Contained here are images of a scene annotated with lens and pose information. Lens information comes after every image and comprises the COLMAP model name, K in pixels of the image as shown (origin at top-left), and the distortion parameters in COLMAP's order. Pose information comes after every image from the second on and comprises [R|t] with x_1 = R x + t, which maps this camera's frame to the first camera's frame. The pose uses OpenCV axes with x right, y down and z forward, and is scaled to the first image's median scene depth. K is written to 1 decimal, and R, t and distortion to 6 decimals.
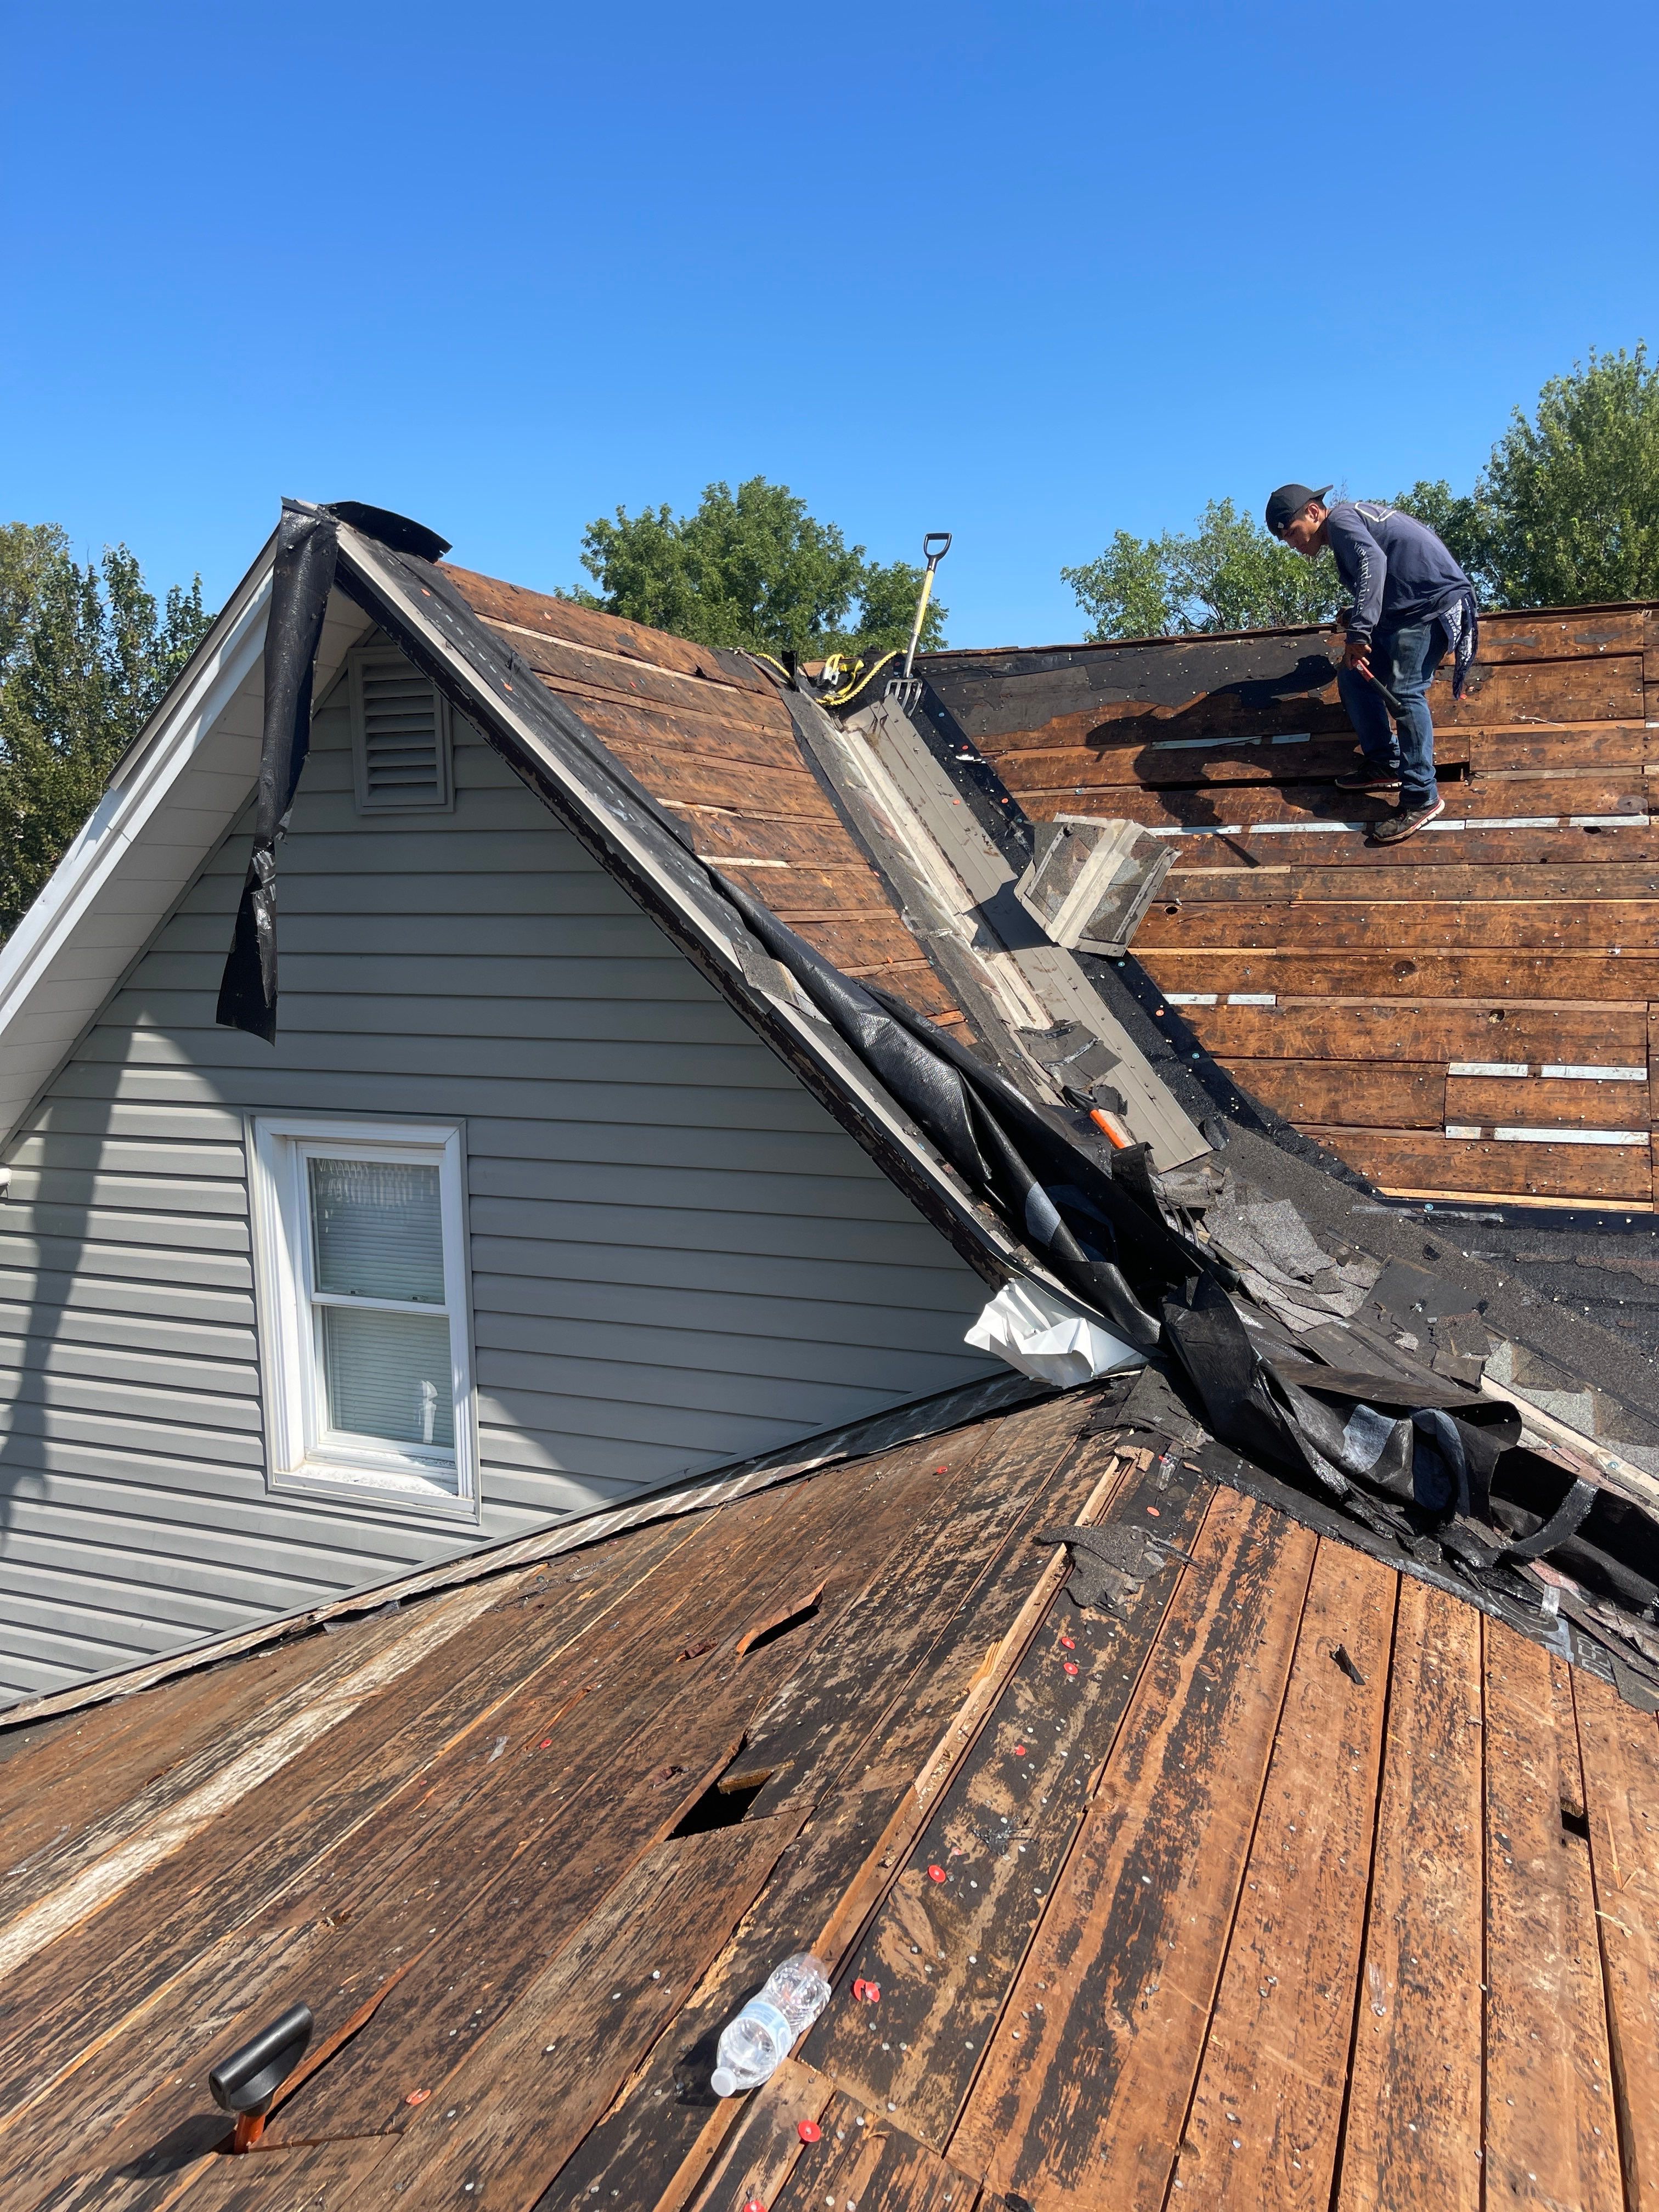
lens RADIAL K [[1678.2, 0, 849.7], [0, 1678.2, 1132.1], [0, 0, 1]] dist [0.060062, -0.080615]
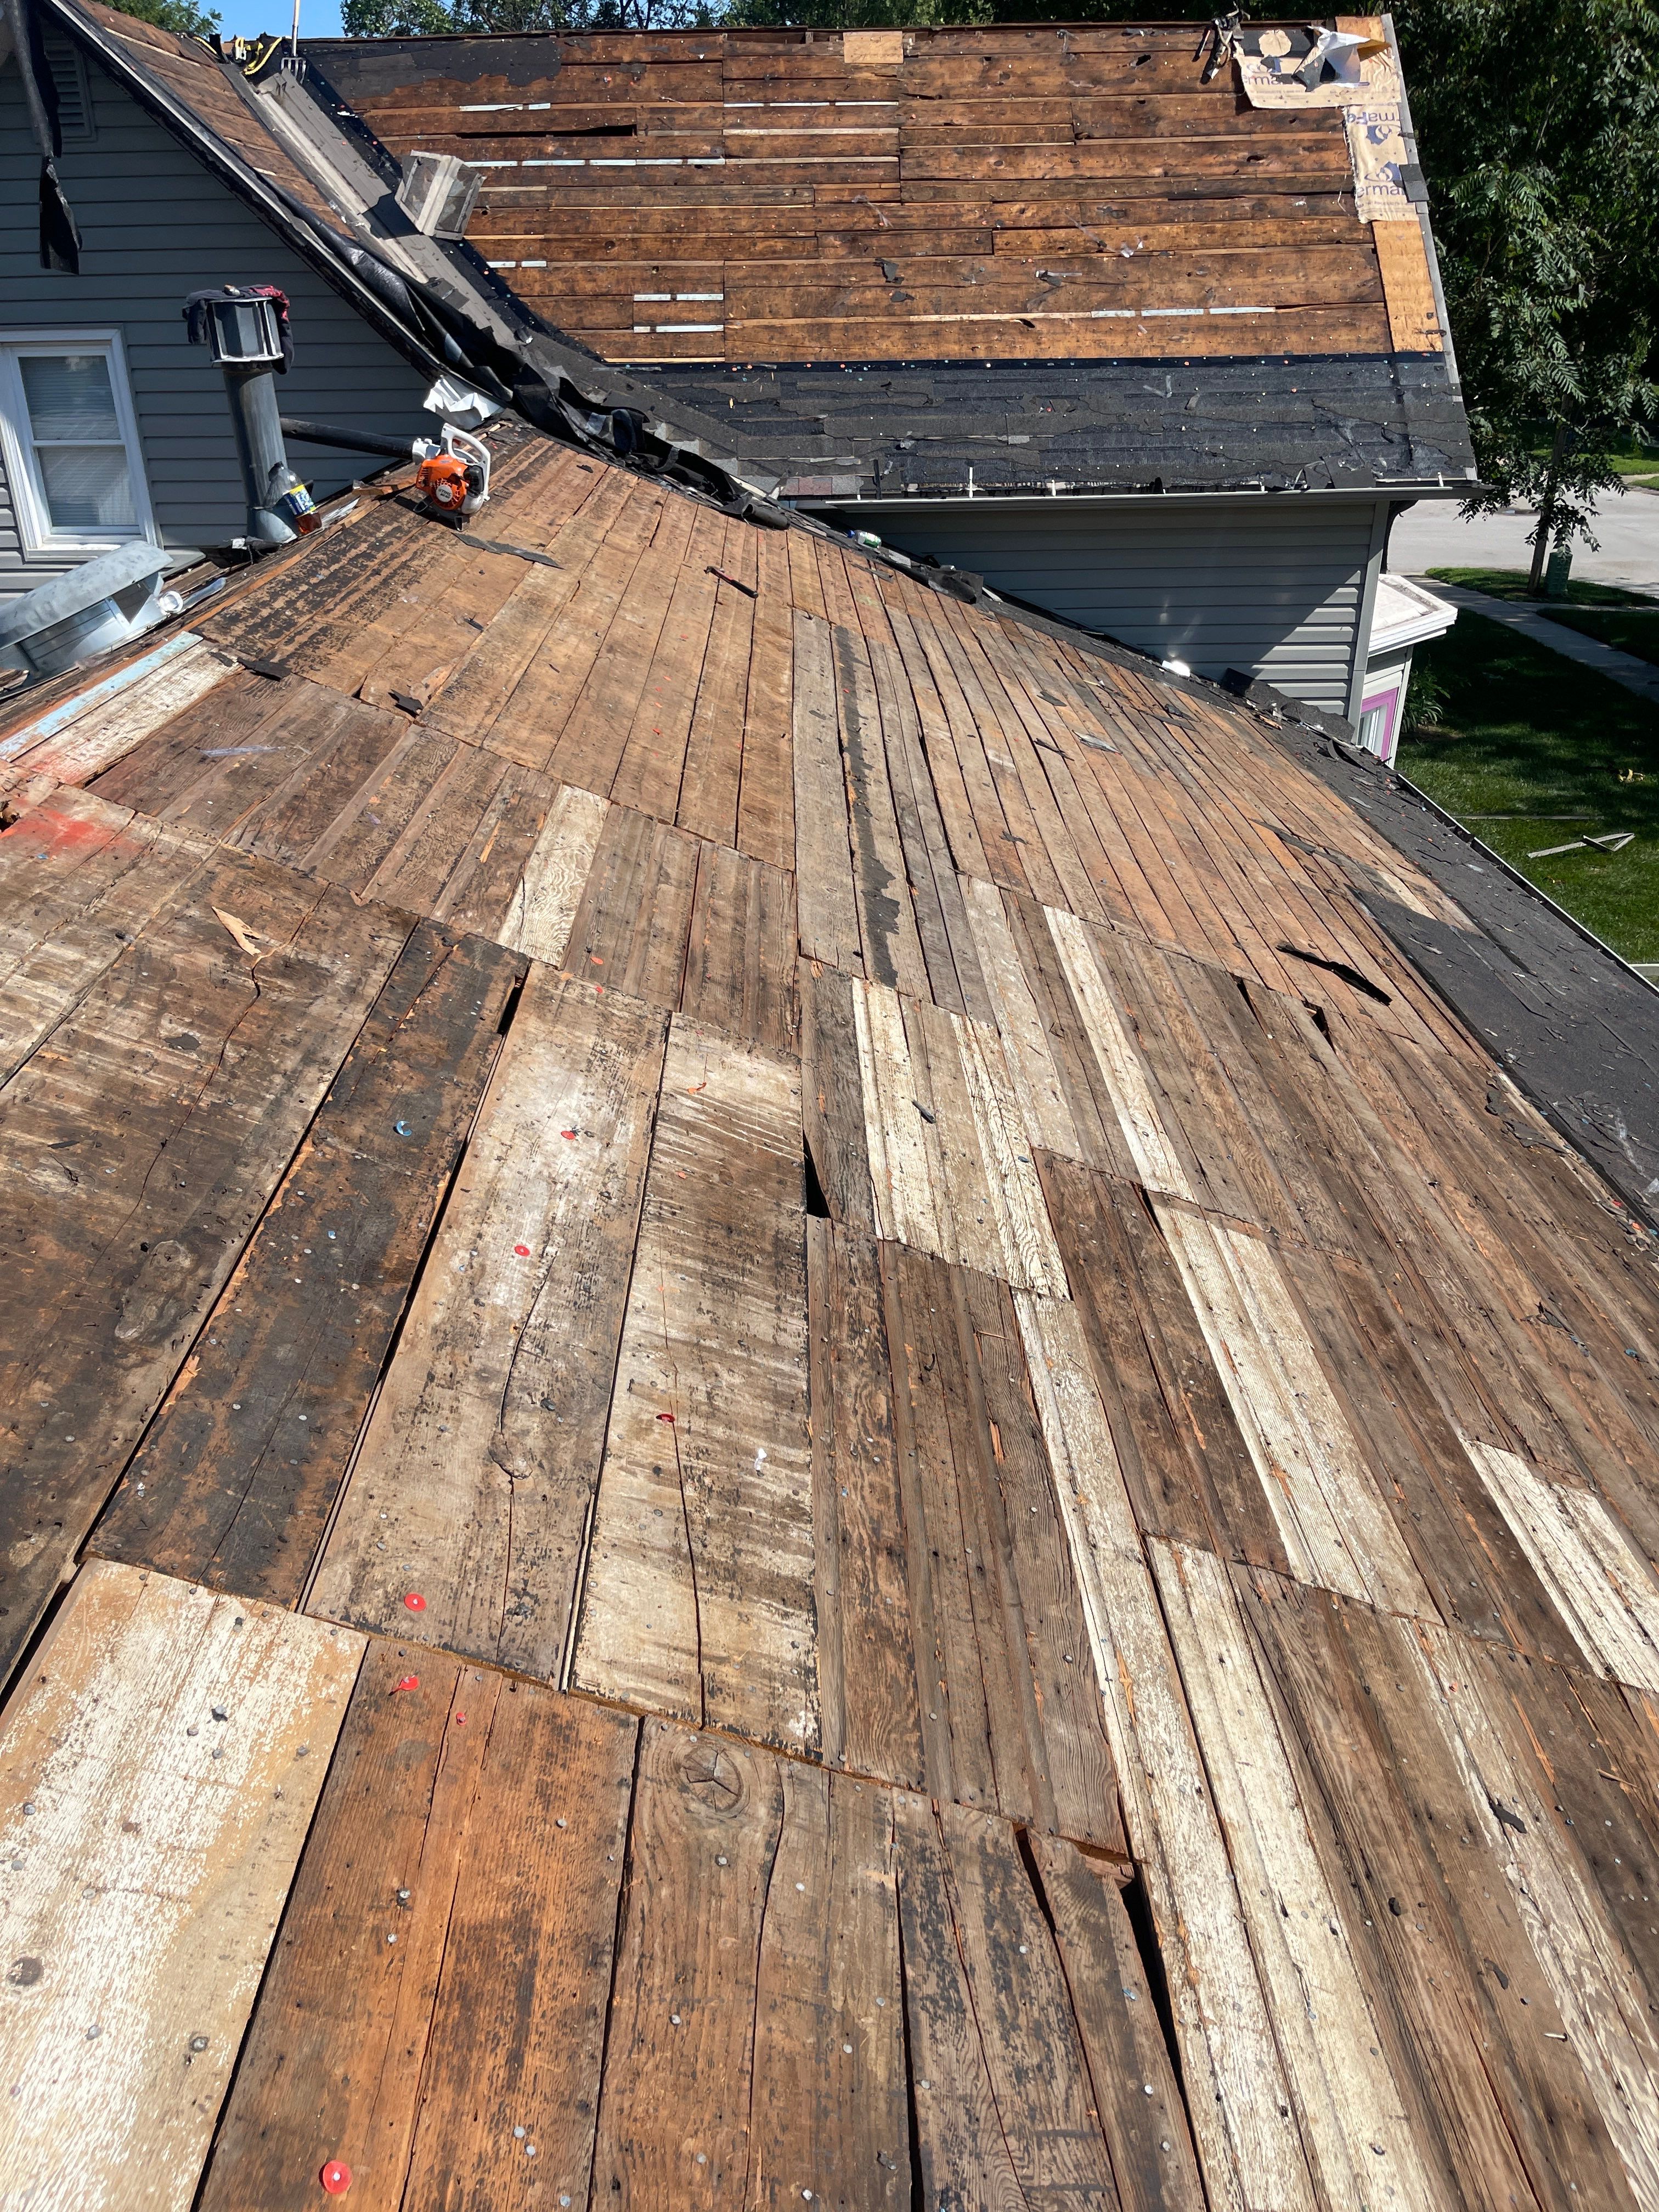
lens RADIAL K [[1678.2, 0, 821.8], [0, 1678.2, 1095.7], [0, 0, 1]] dist [0.060062, -0.080615]
pose [[0.927064, -0.165720, 0.336287, -0.277074], [0.058218, 0.949753, 0.307538, 0.262813], [-0.370355, -0.265530, 0.890130, -1.147523]]
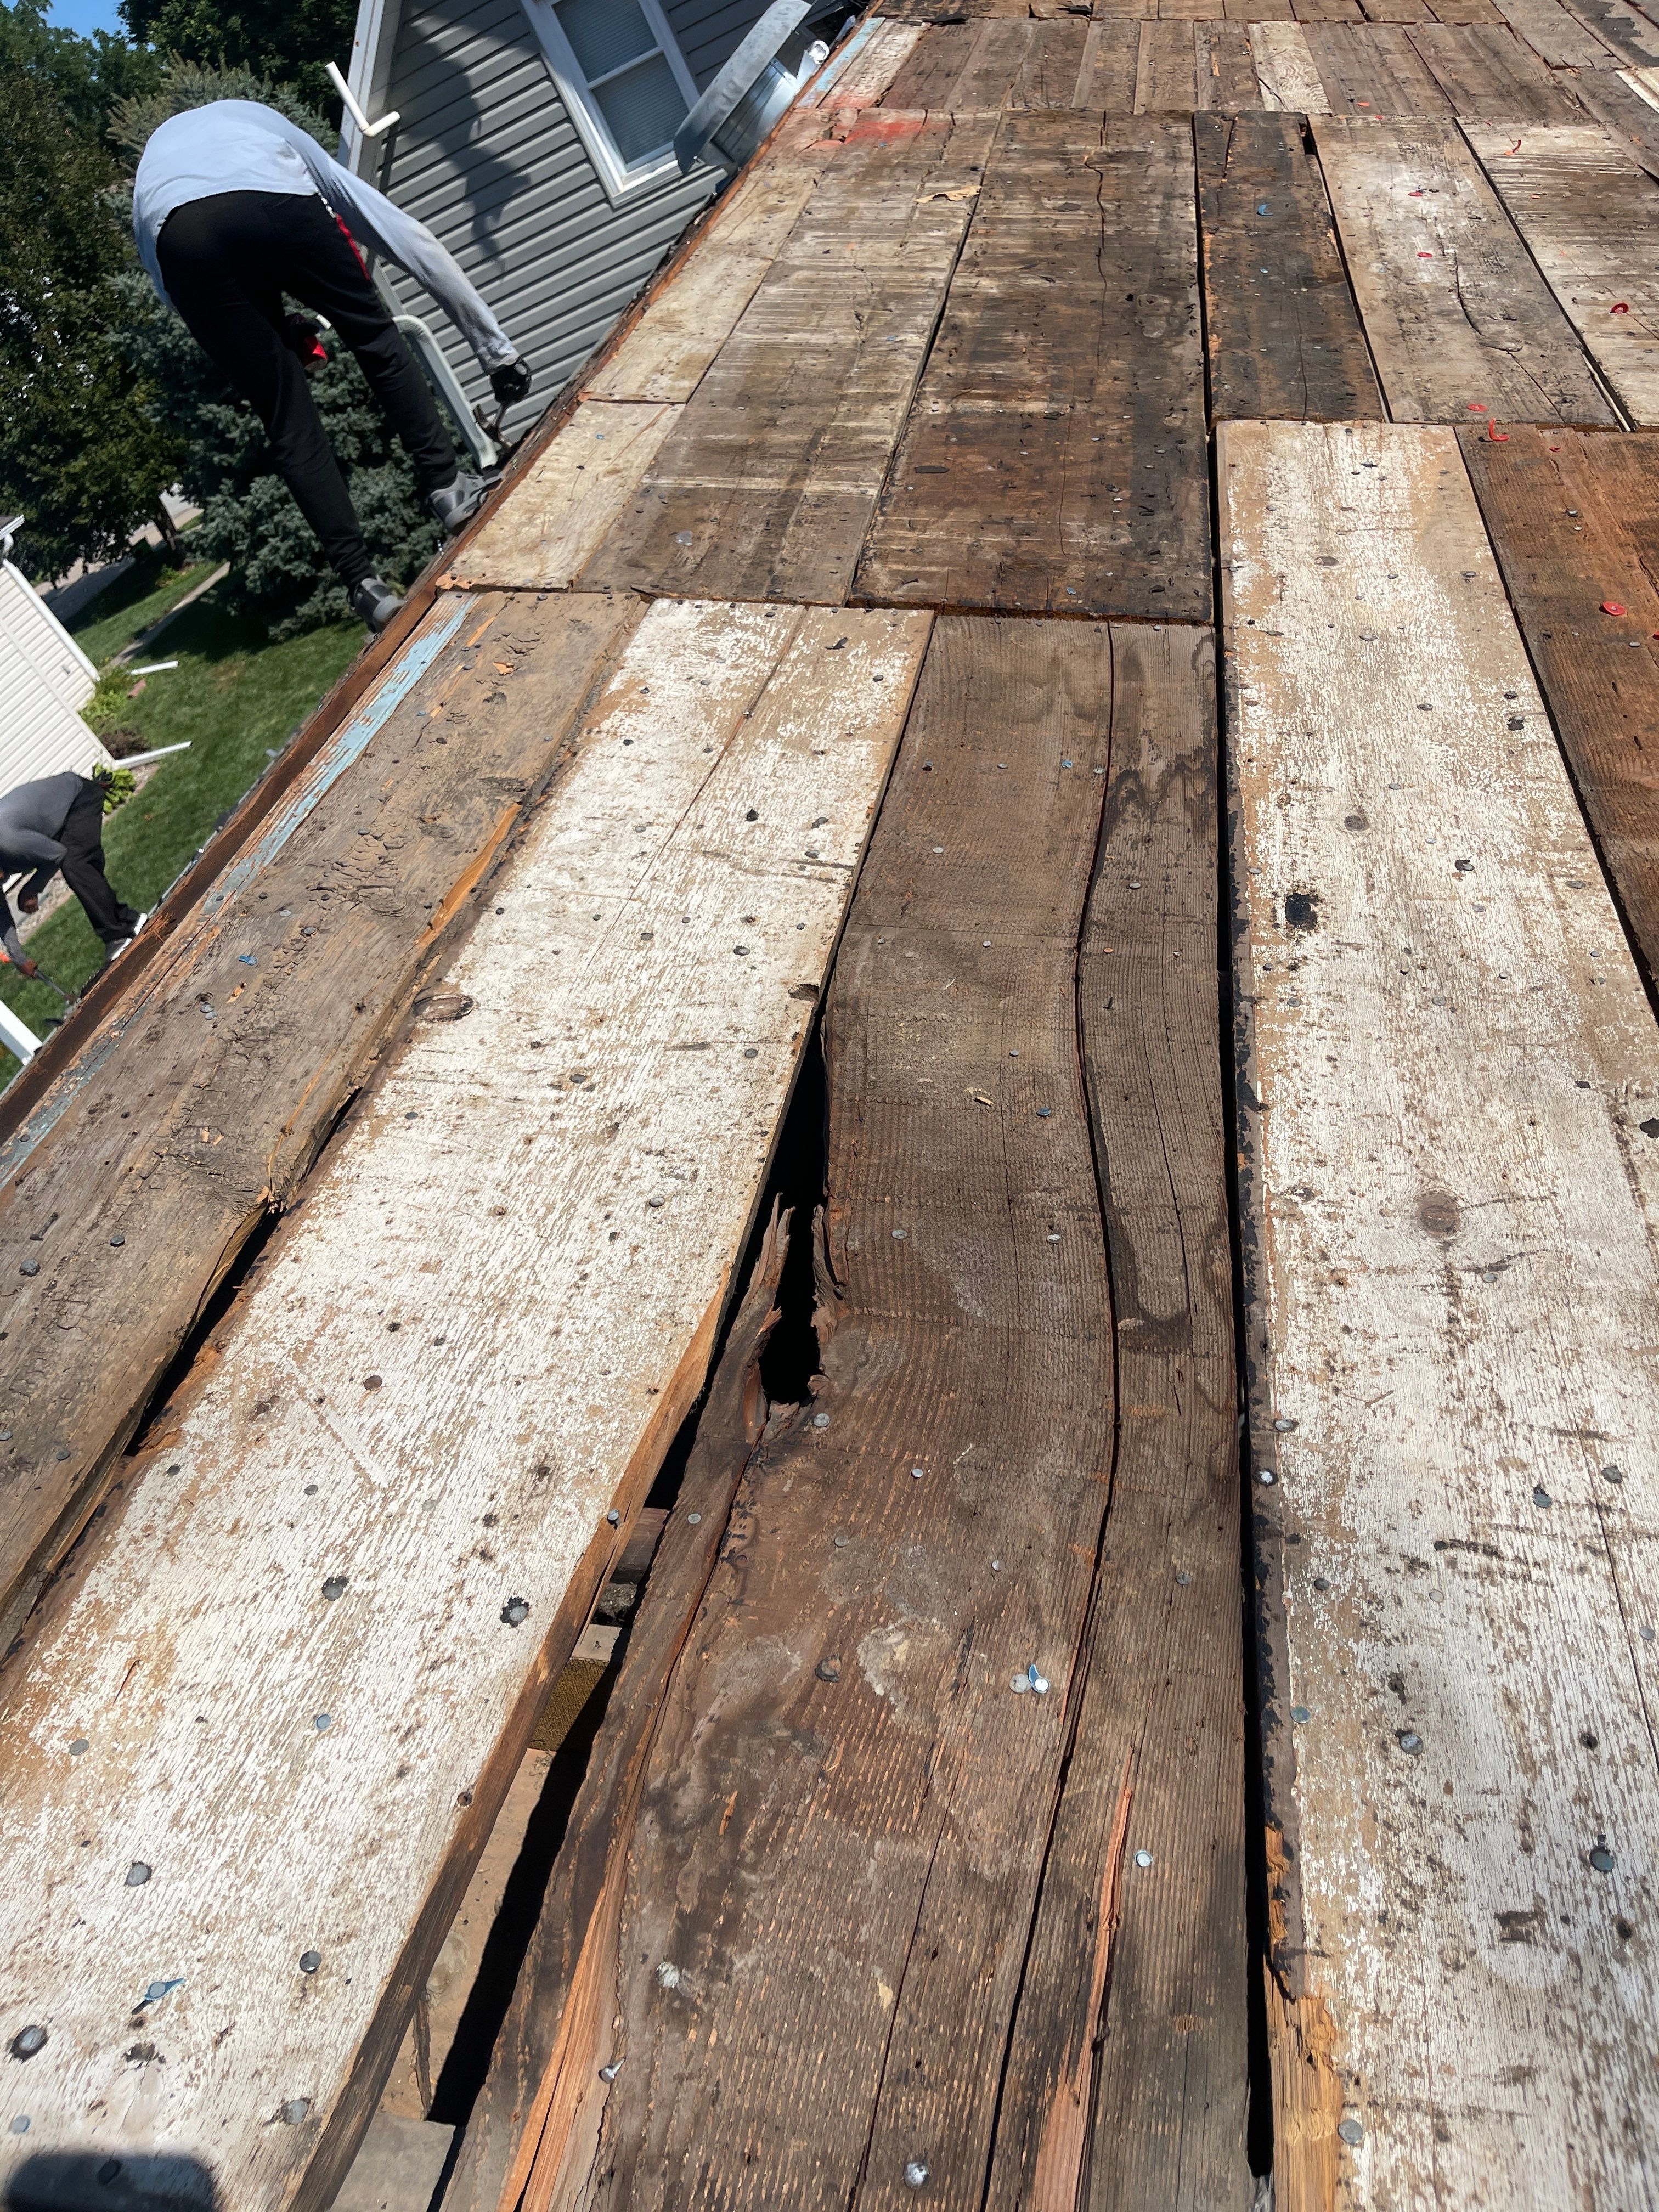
lens RADIAL K [[1678.2, 0, 839.4], [0, 1678.2, 1103.8], [0, 0, 1]] dist [0.060062, -0.080615]
pose [[0.896199, -0.436197, -0.080986, -0.428944], [0.428120, 0.802418, 0.415739, 0.357735], [-0.116360, -0.407257, 0.905871, -1.256409]]
